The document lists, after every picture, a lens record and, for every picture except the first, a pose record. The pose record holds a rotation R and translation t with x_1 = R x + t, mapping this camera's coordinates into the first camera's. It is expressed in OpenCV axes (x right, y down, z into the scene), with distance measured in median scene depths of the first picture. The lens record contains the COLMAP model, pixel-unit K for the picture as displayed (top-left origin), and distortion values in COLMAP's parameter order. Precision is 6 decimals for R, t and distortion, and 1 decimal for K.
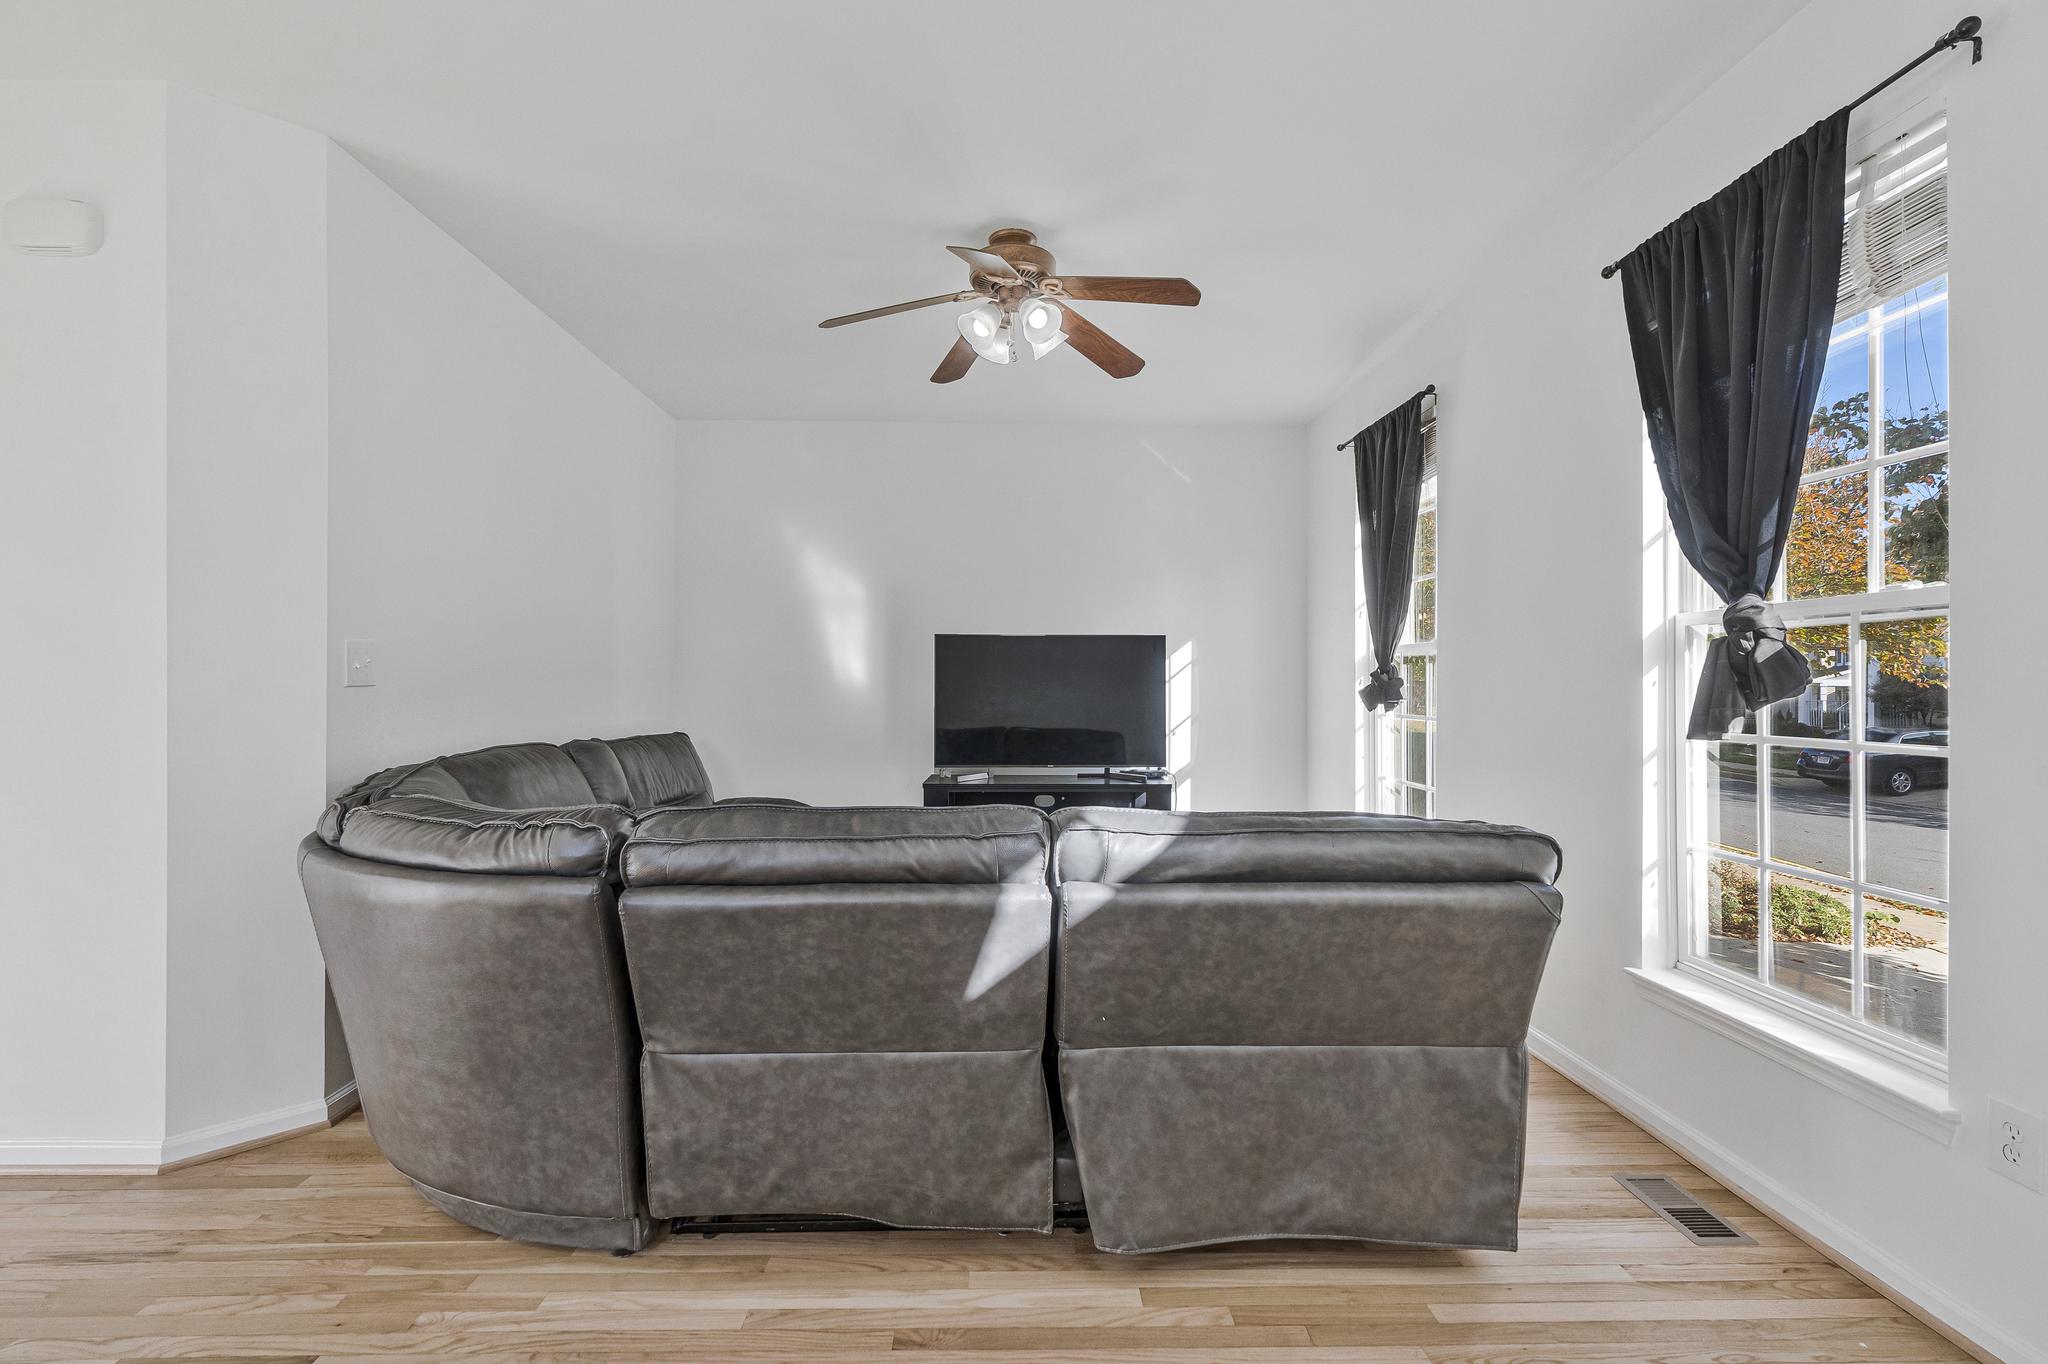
lens RADIAL K [[929.4, 0, 1021.5], [0, 929.4, 699.6], [0, 0, 1]] dist [-0.005751, 0.000133]
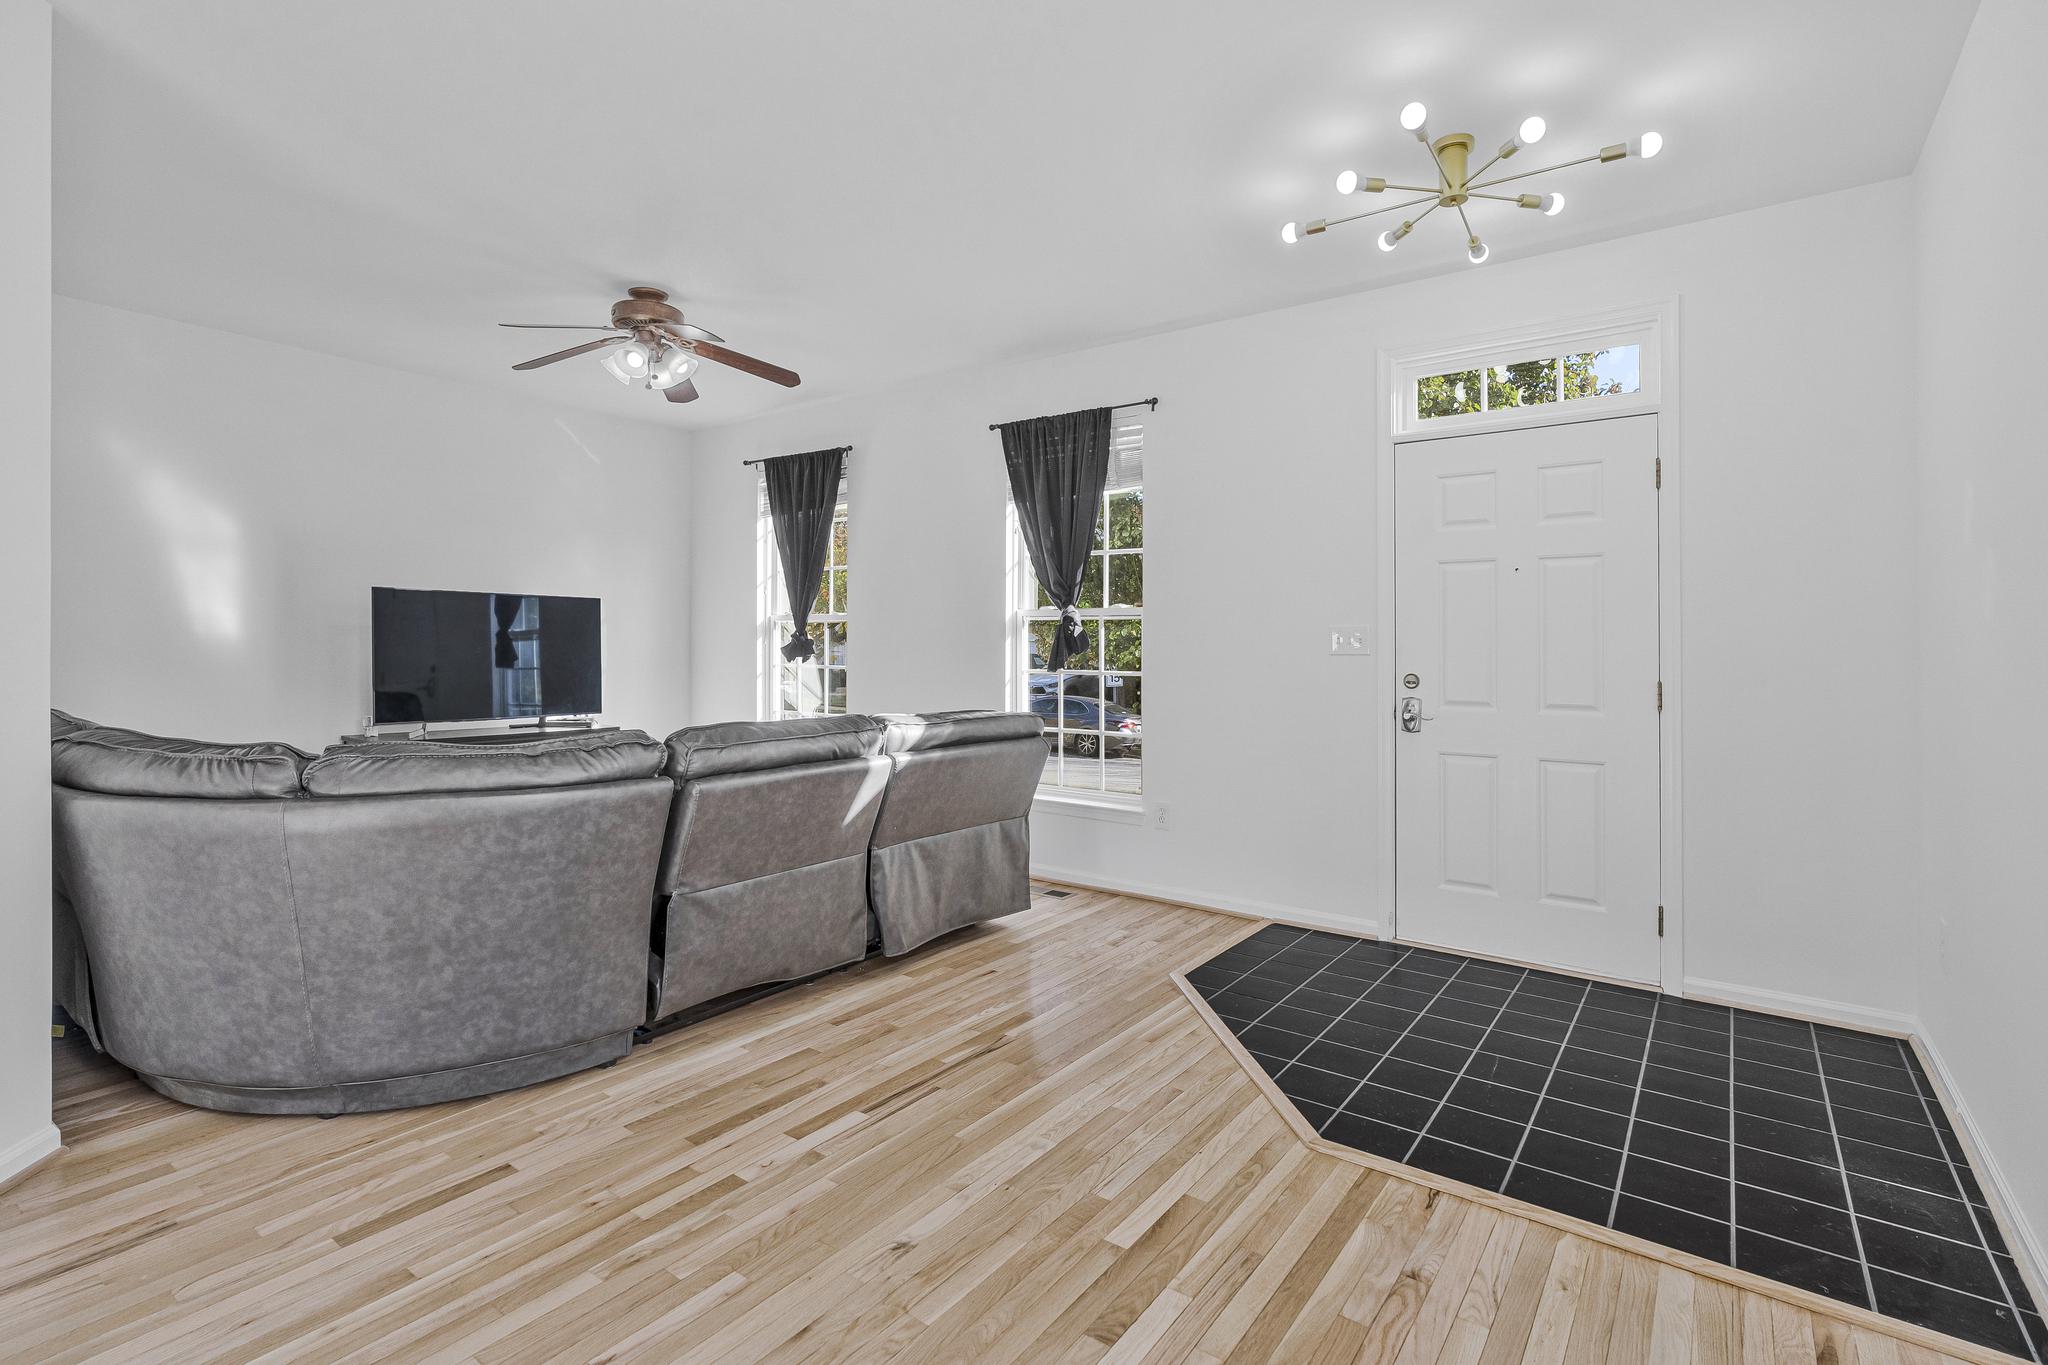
lens RADIAL K [[954.1, 0, 1018.2], [0, 954.1, 672.9], [0, 0, 1]] dist [-0.003580, 0.000254]
pose [[0.609874, -0.018031, 0.792293, -1.228928], [0.002937, 0.999786, 0.020493, 0.000502], [-0.792493, -0.010171, 0.609797, -0.329360]]
